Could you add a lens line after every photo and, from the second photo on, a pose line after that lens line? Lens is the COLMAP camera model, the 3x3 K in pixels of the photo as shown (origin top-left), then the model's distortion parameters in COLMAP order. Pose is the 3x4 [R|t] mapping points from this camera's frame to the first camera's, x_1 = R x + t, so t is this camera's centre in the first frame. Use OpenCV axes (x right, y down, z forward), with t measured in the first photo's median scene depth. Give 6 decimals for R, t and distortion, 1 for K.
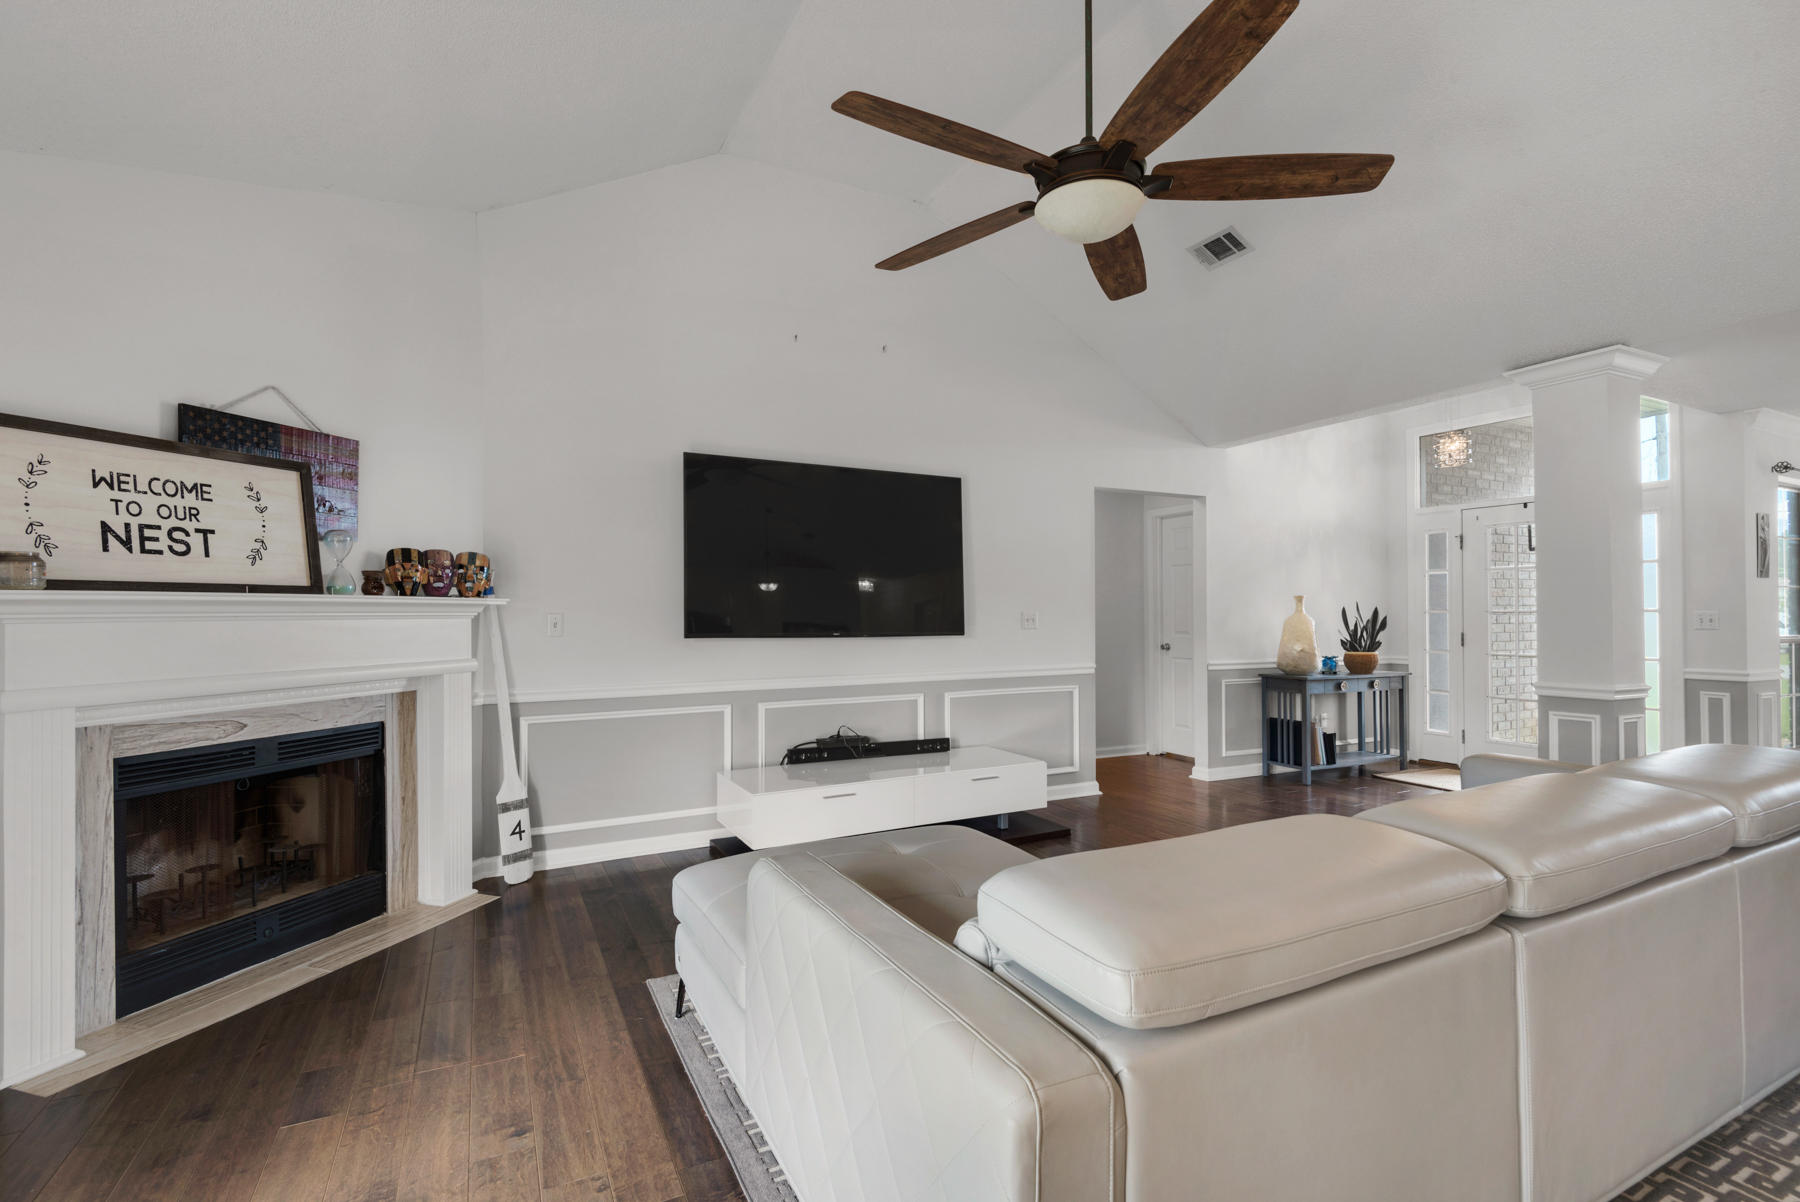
lens RADIAL K [[812.8, 0, 891.3], [0, 812.8, 604.9], [0, 0, 1]] dist [0.022751, -0.012034]
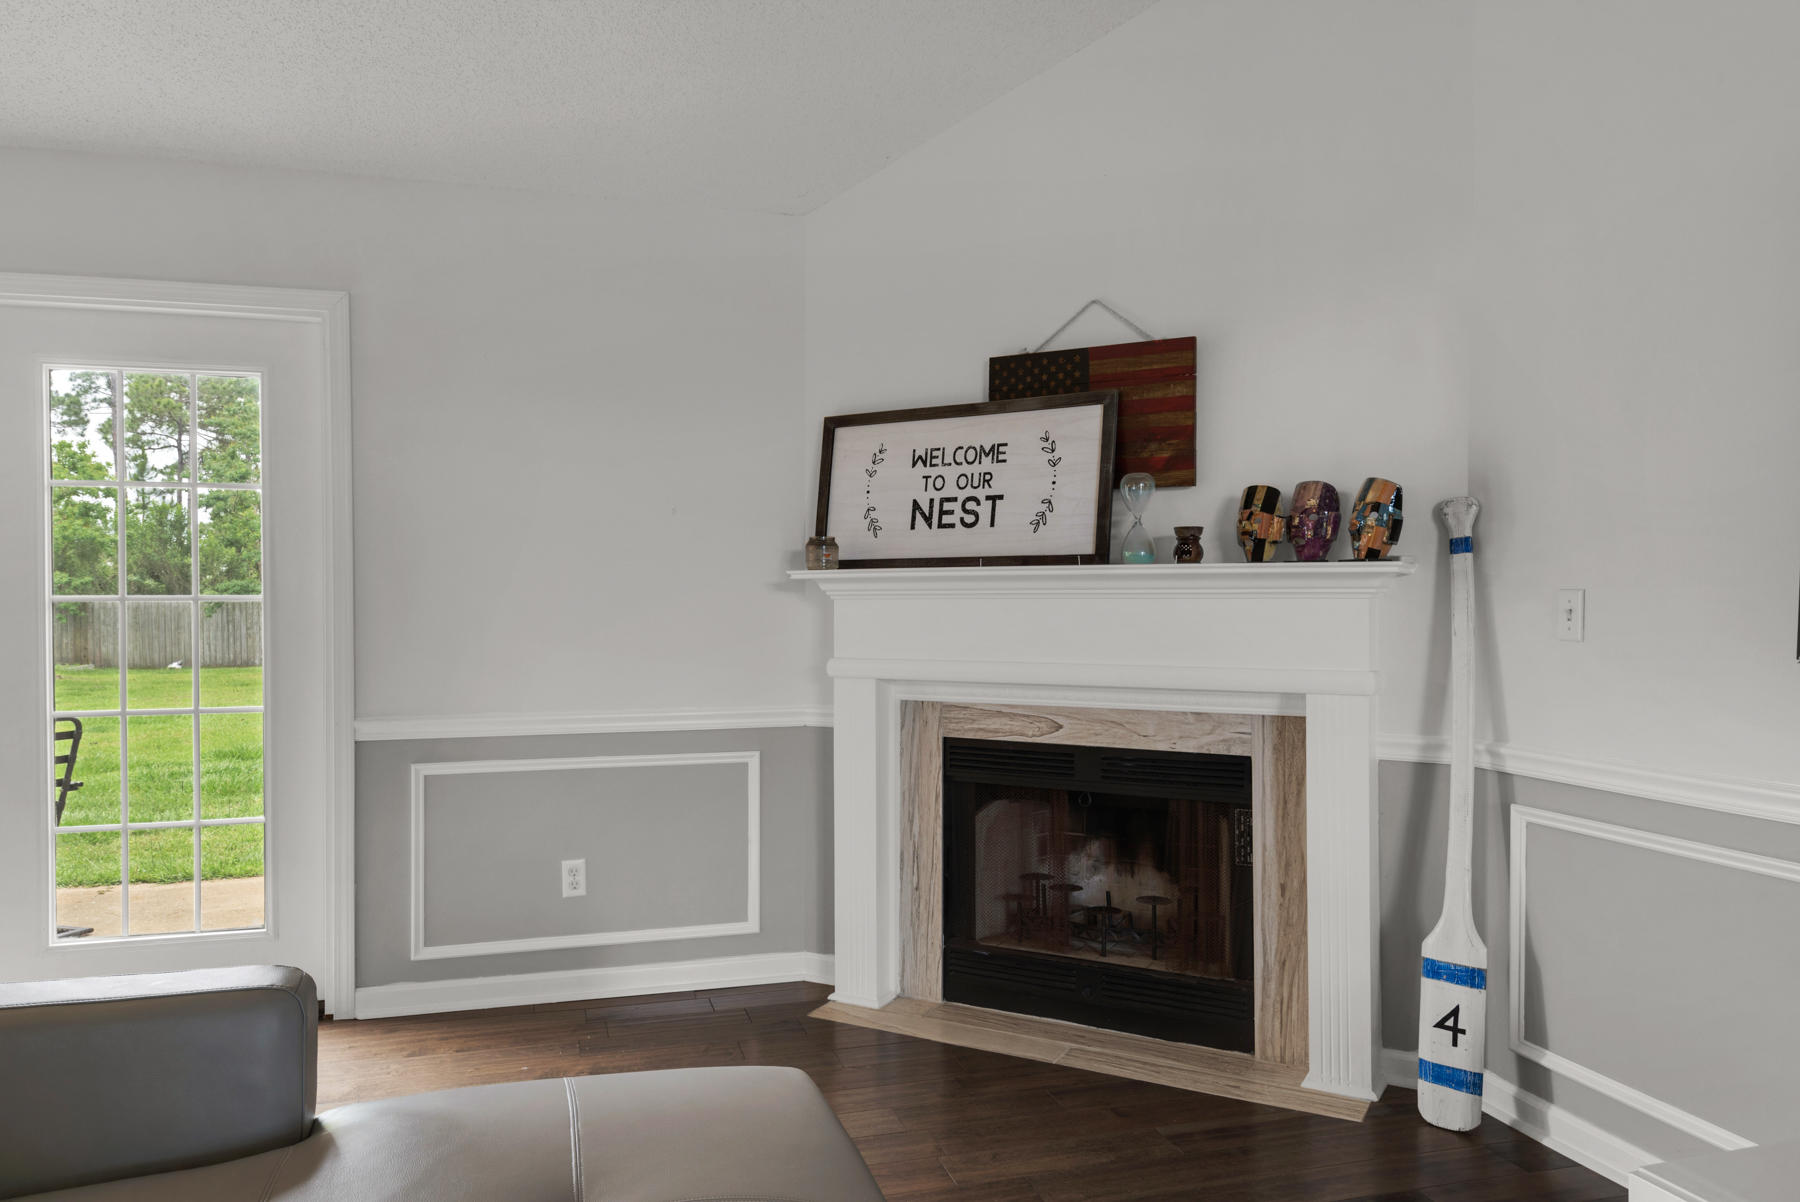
lens RADIAL K [[1238.9, 0, 887.8], [0, 1238.9, 611.6], [0, 0, 1]] dist [0.030564, -0.004962]
pose [[-0.187402, 0.014857, -0.982171, 0.408996], [0.008988, 0.999870, 0.013410, 0.011597], [0.982242, -0.006315, -0.187511, 0.929973]]
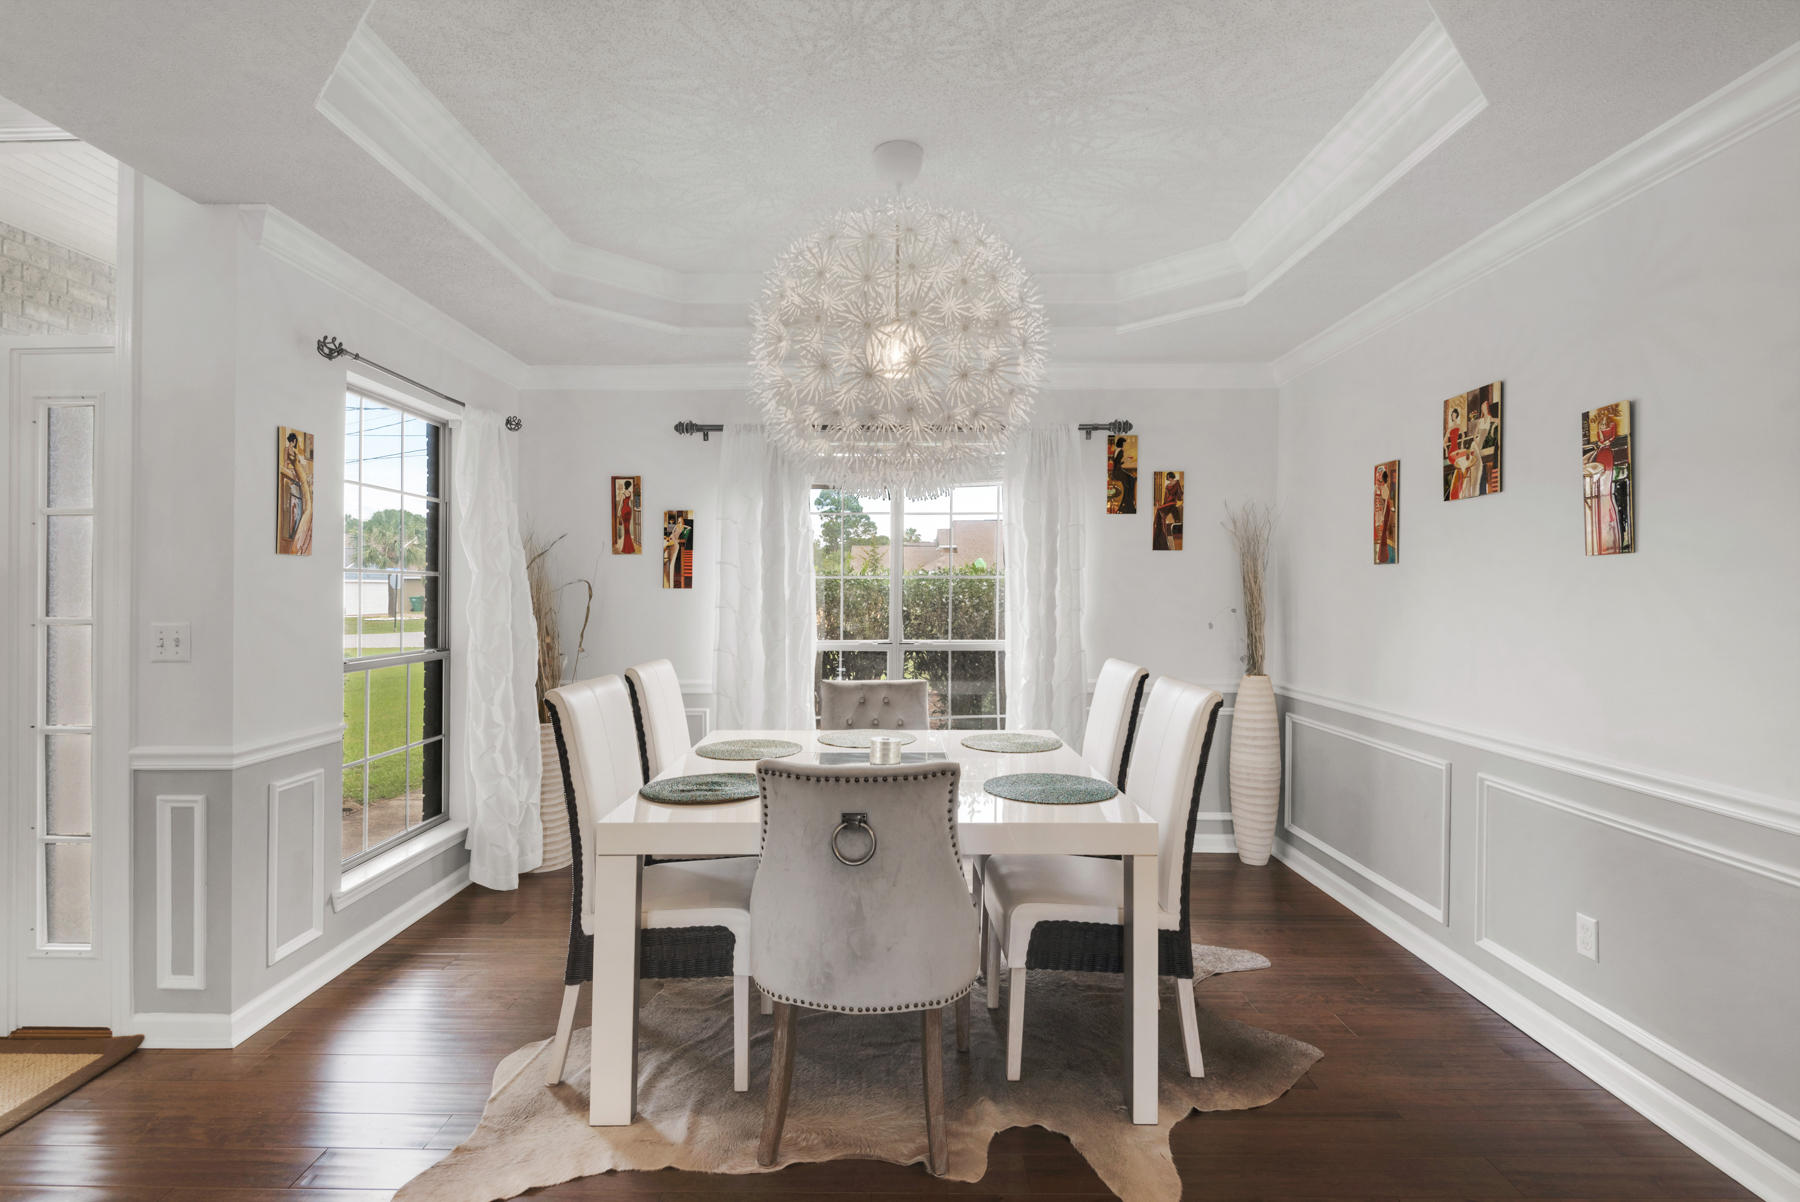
lens RADIAL K [[840.7, 0, 901.6], [0, 840.7, 602.1], [0, 0, 1]] dist [0.017043, -0.012105]
pose [[0.449650, -0.012302, 0.893120, 1.198714], [-0.007742, 0.999814, 0.017670, -0.023841], [-0.893171, -0.014860, 0.449471, 0.666137]]
